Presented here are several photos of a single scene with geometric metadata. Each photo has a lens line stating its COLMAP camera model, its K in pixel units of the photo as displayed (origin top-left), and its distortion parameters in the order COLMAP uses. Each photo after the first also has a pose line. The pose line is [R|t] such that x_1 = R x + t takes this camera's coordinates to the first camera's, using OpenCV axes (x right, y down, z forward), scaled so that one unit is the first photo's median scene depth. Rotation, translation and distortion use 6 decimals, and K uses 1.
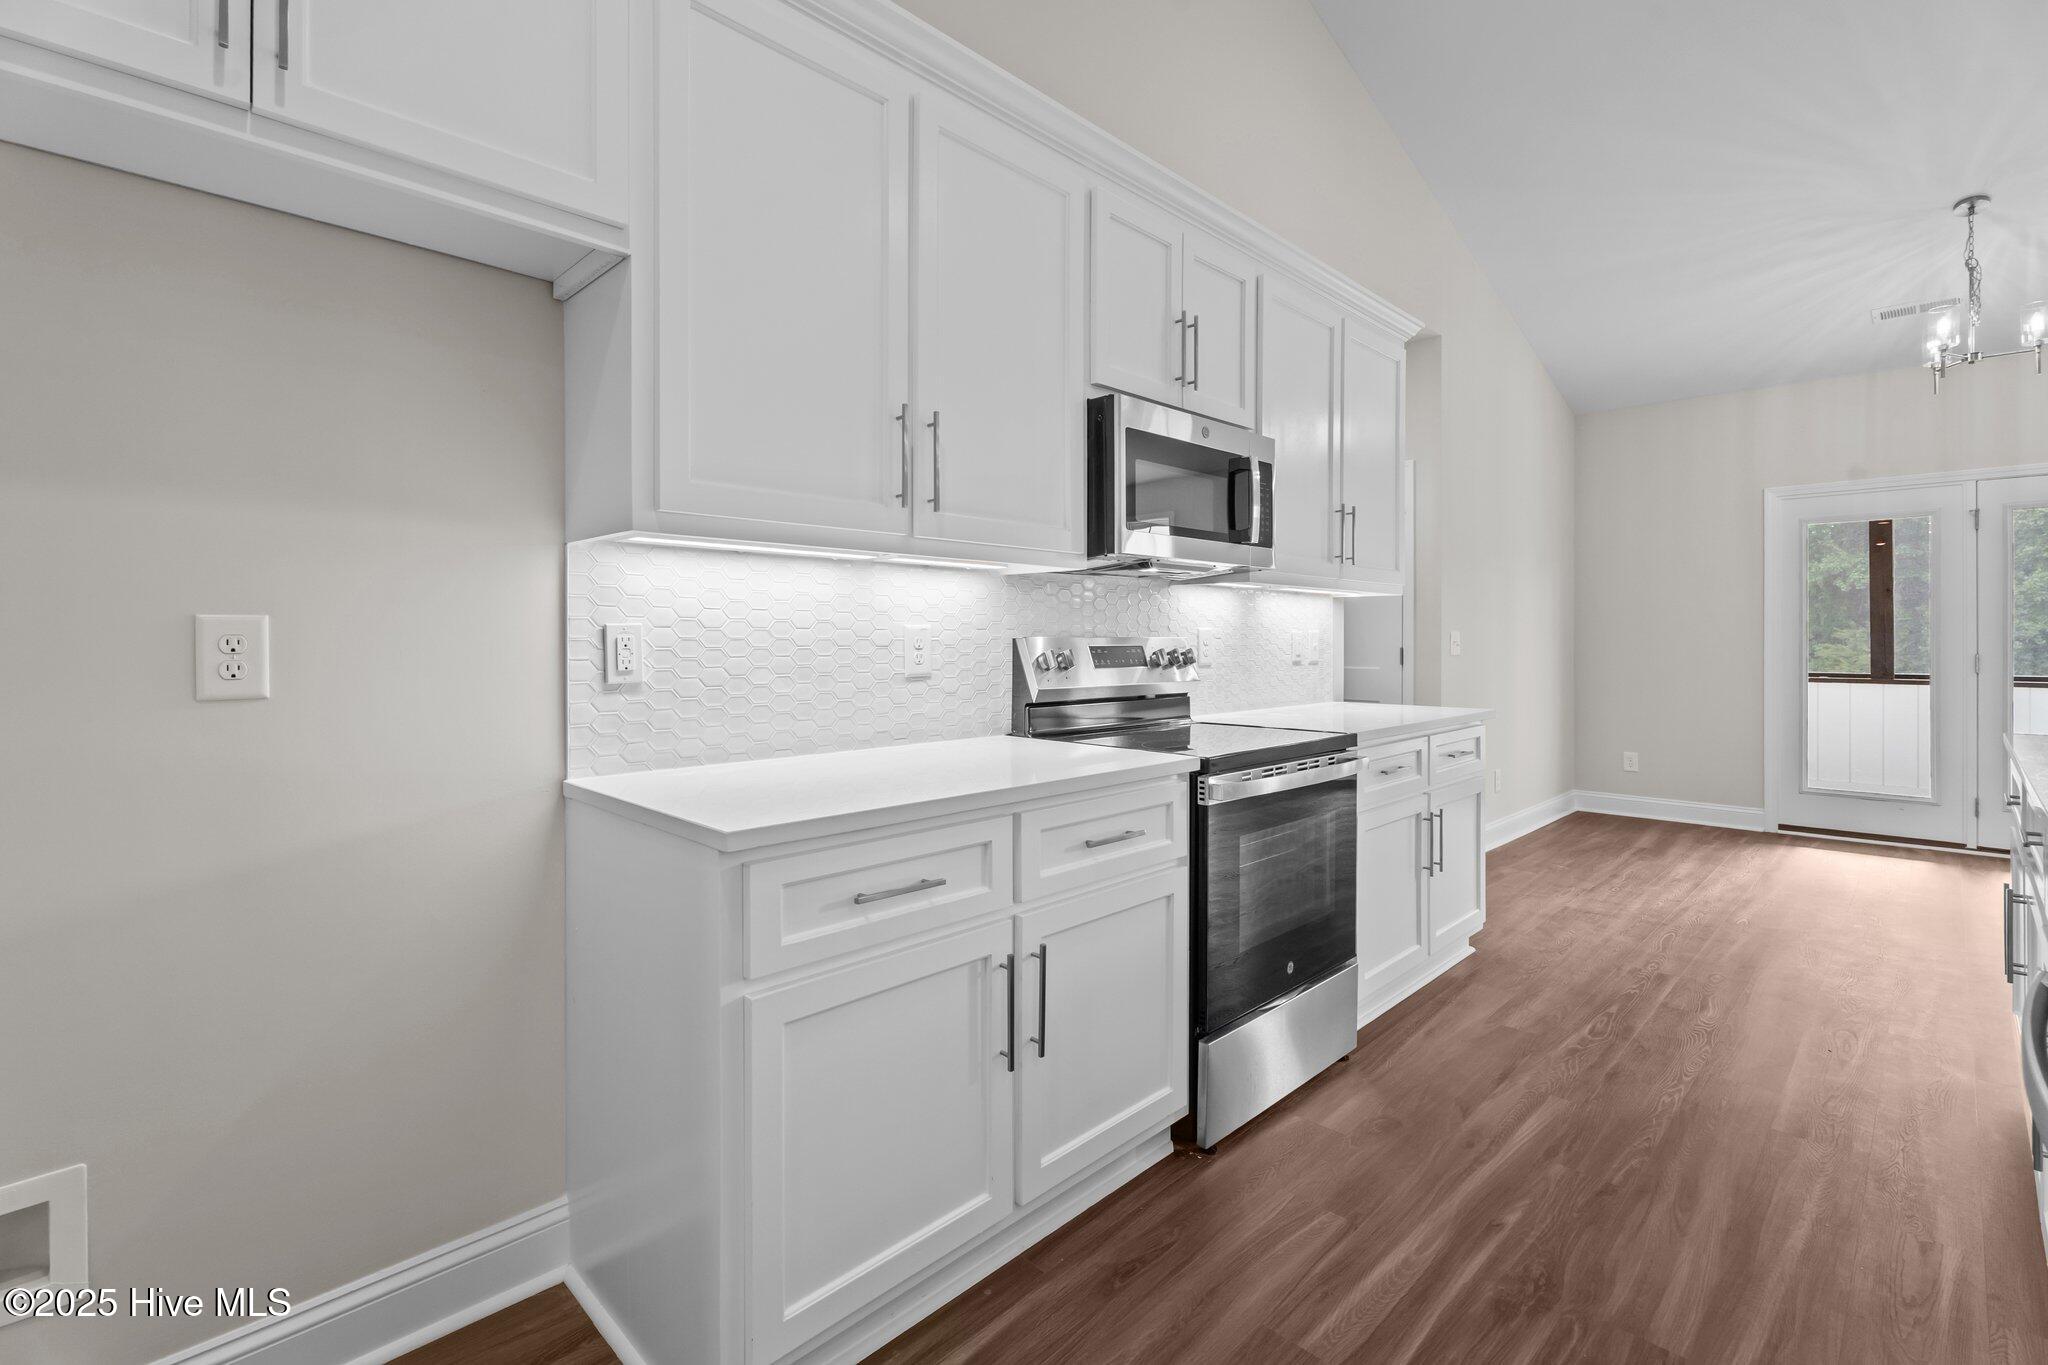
lens RADIAL K [[915.3, 0, 1025.1], [0, 915.3, 643.9], [0, 0, 1]] dist [0.000928, 0.000046]
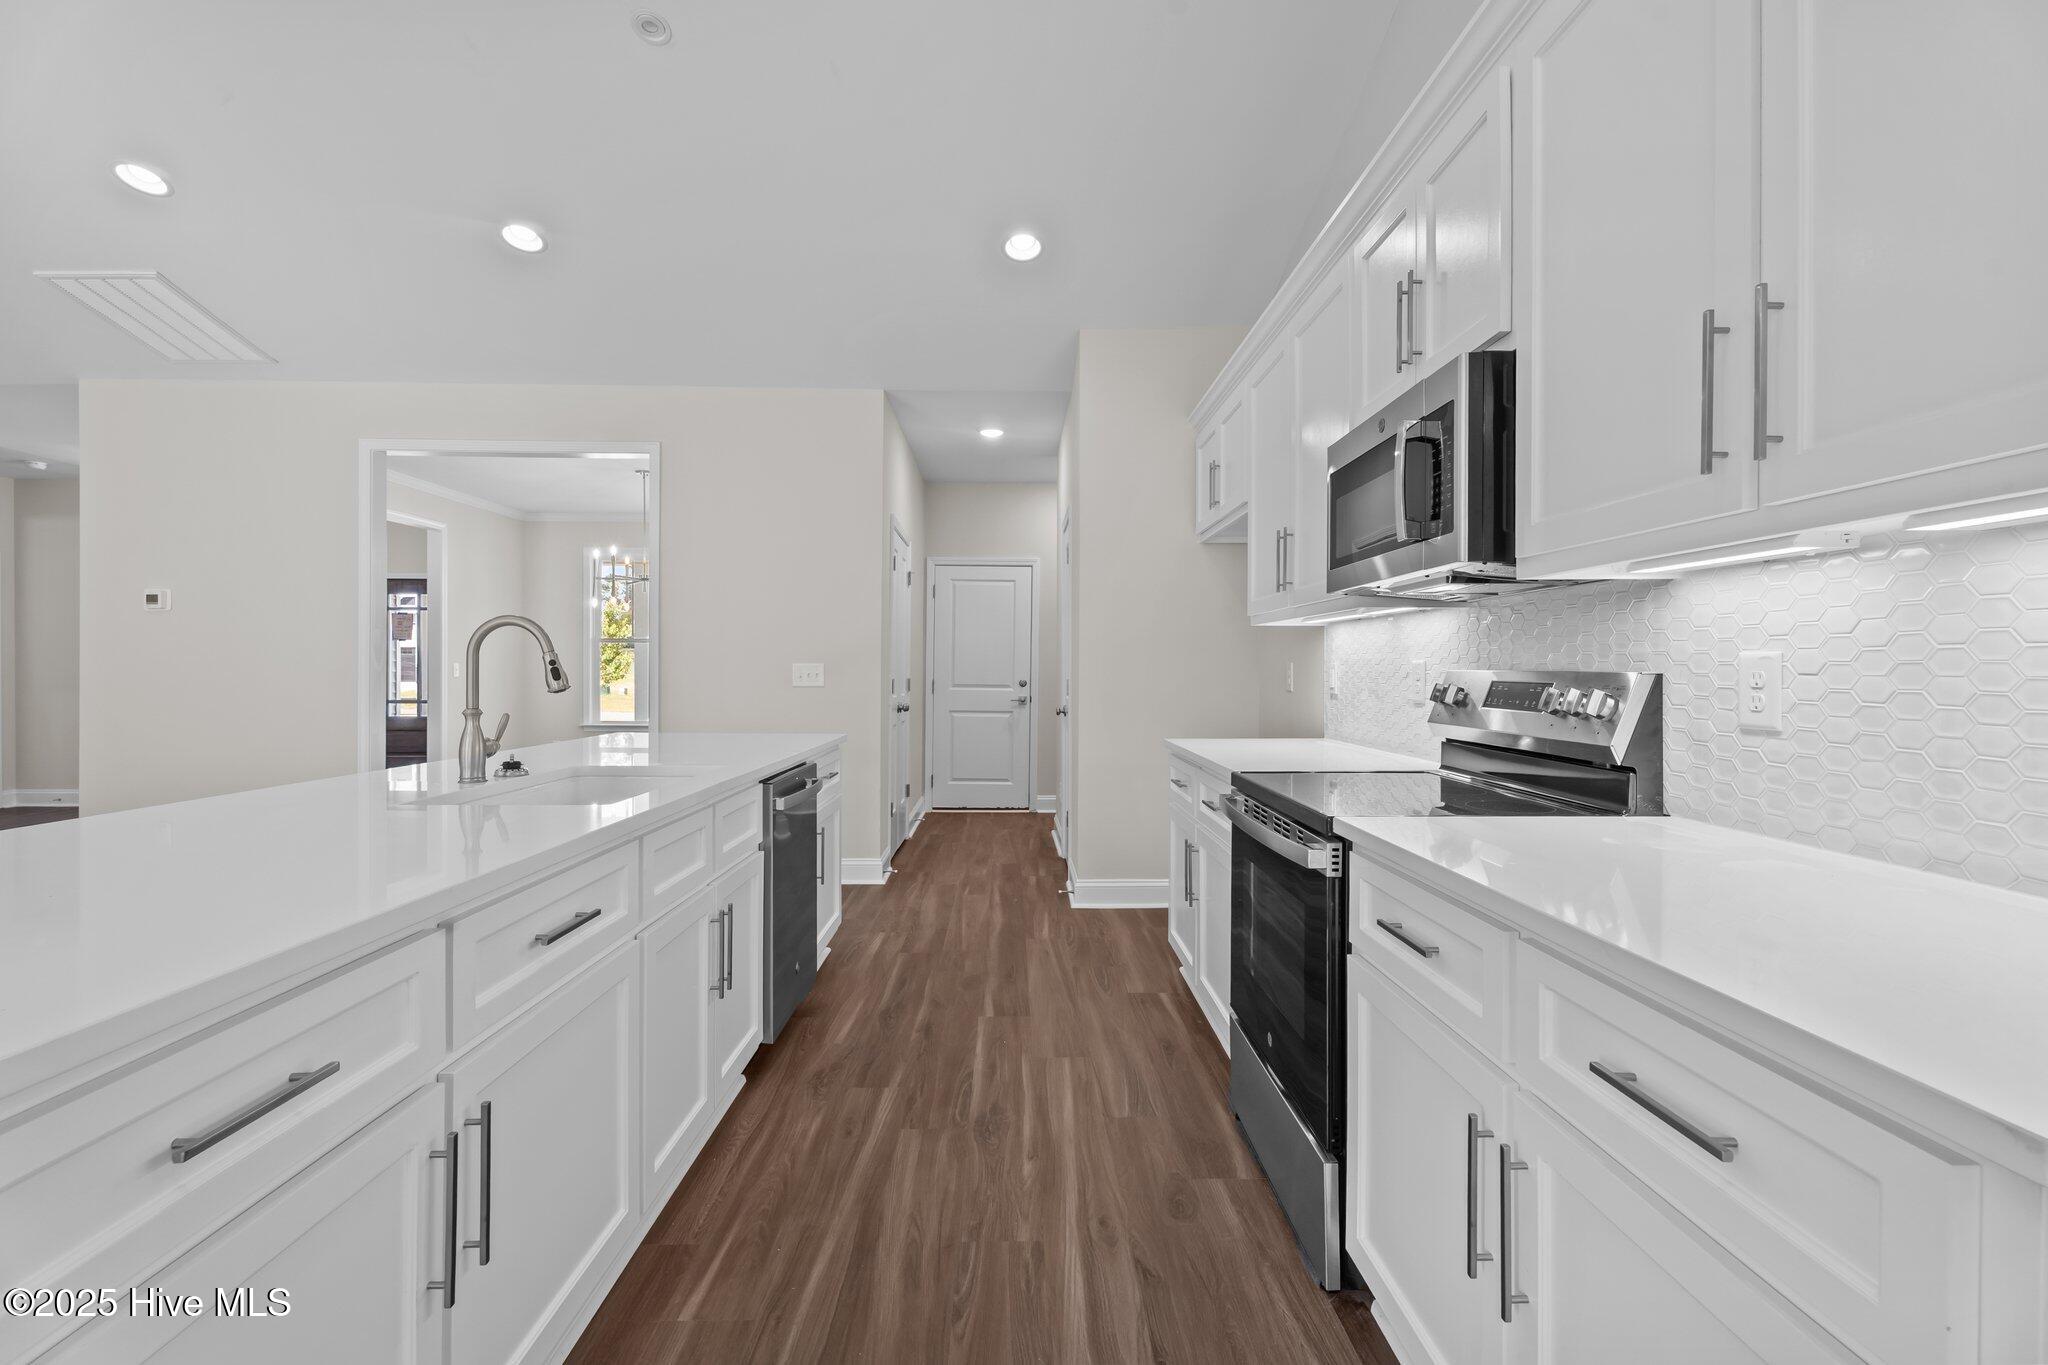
lens RADIAL K [[915.3, 0, 1007.8], [0, 915.3, 675.0], [0, 0, 1]] dist [0.000928, 0.000046]
pose [[-0.705663, 0.000344, -0.708547, 1.394355], [-0.012016, 0.999850, 0.012453, -0.012562], [0.708446, 0.017301, -0.705553, 1.820919]]
